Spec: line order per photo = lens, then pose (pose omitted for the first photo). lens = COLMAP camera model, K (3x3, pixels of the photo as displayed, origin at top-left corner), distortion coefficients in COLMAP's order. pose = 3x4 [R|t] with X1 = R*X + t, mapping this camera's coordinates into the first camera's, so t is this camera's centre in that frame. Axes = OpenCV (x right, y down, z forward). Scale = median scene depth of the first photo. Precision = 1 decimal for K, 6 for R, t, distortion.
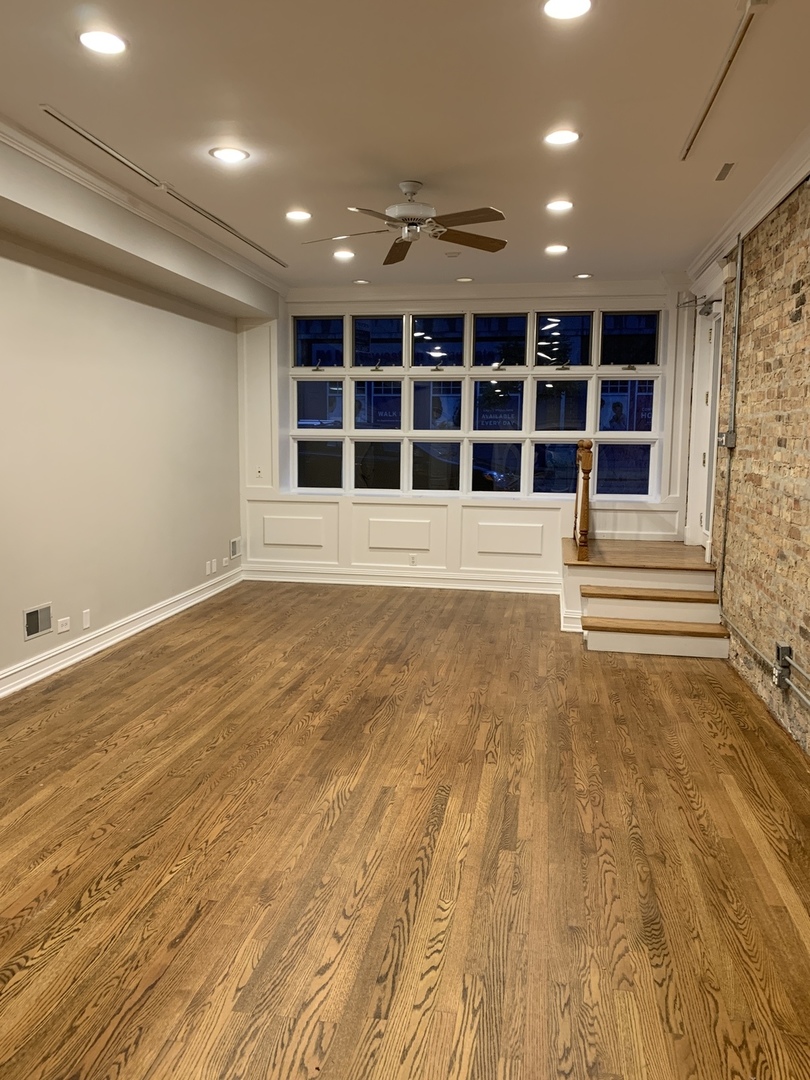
lens RADIAL K [[837.5, 0, 405.0], [0, 837.5, 540.0], [0, 0, 1]] dist [0.015976, 0.008917]
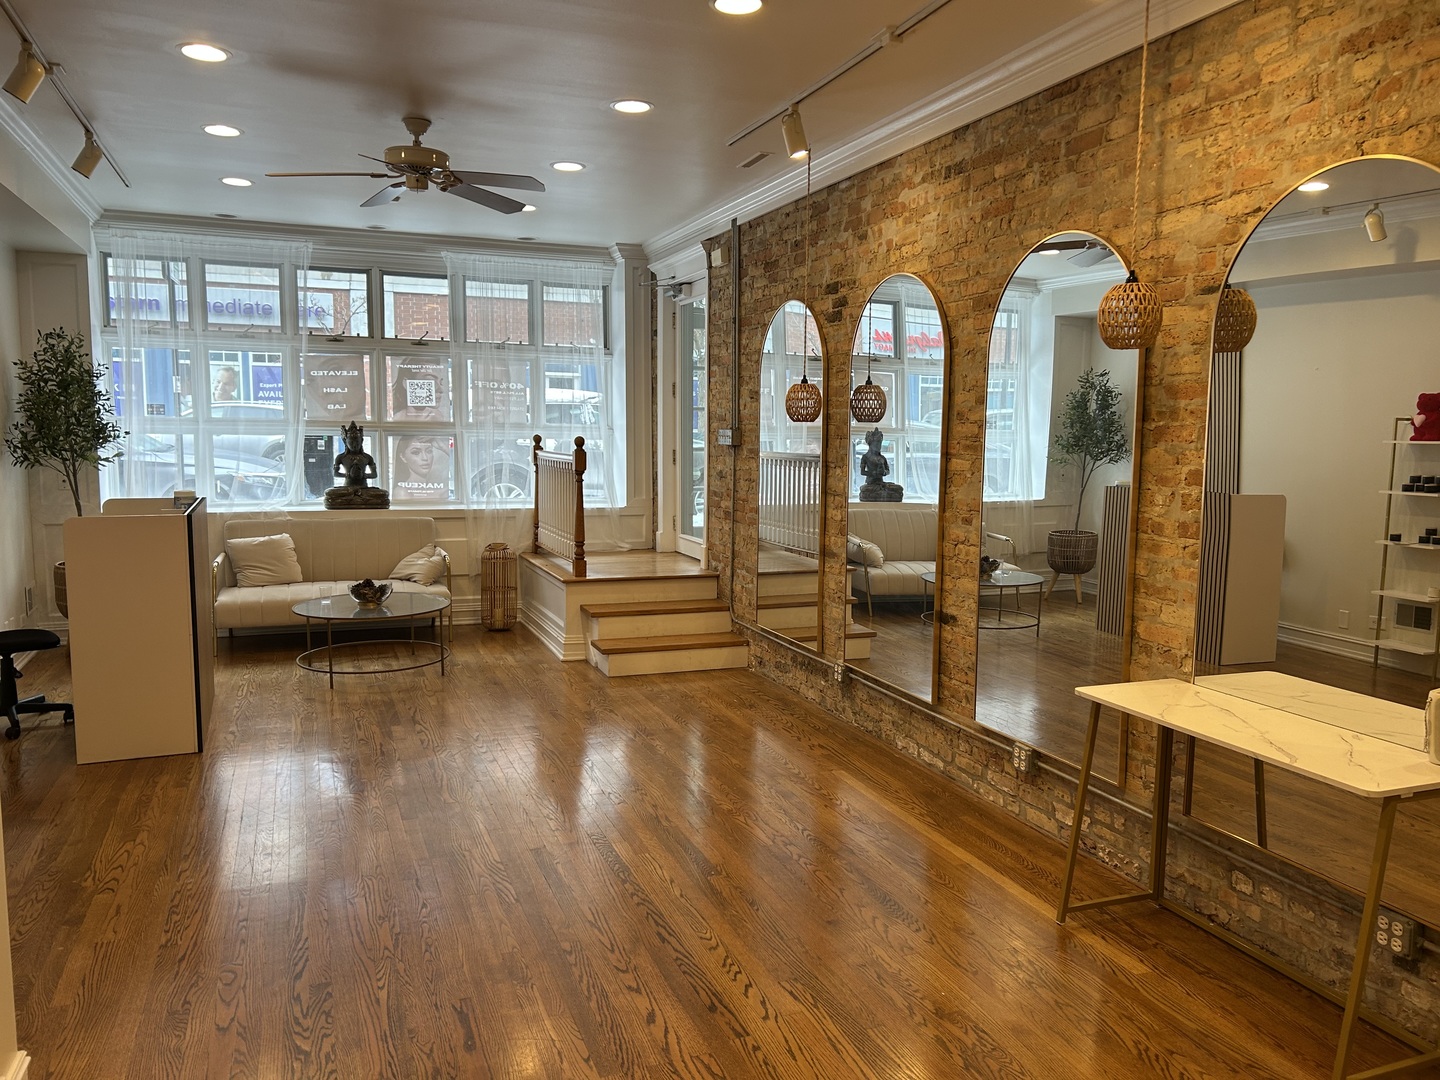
lens RADIAL K [[1084.7, 0, 713.7], [0, 1084.7, 571.1], [0, 0, 1]] dist [0.051260, -0.039171]
pose [[0.856399, -0.070432, 0.511488, -0.405910], [0.062348, 0.997510, 0.032965, -0.015268], [-0.512536, 0.003659, 0.858658, -0.055476]]
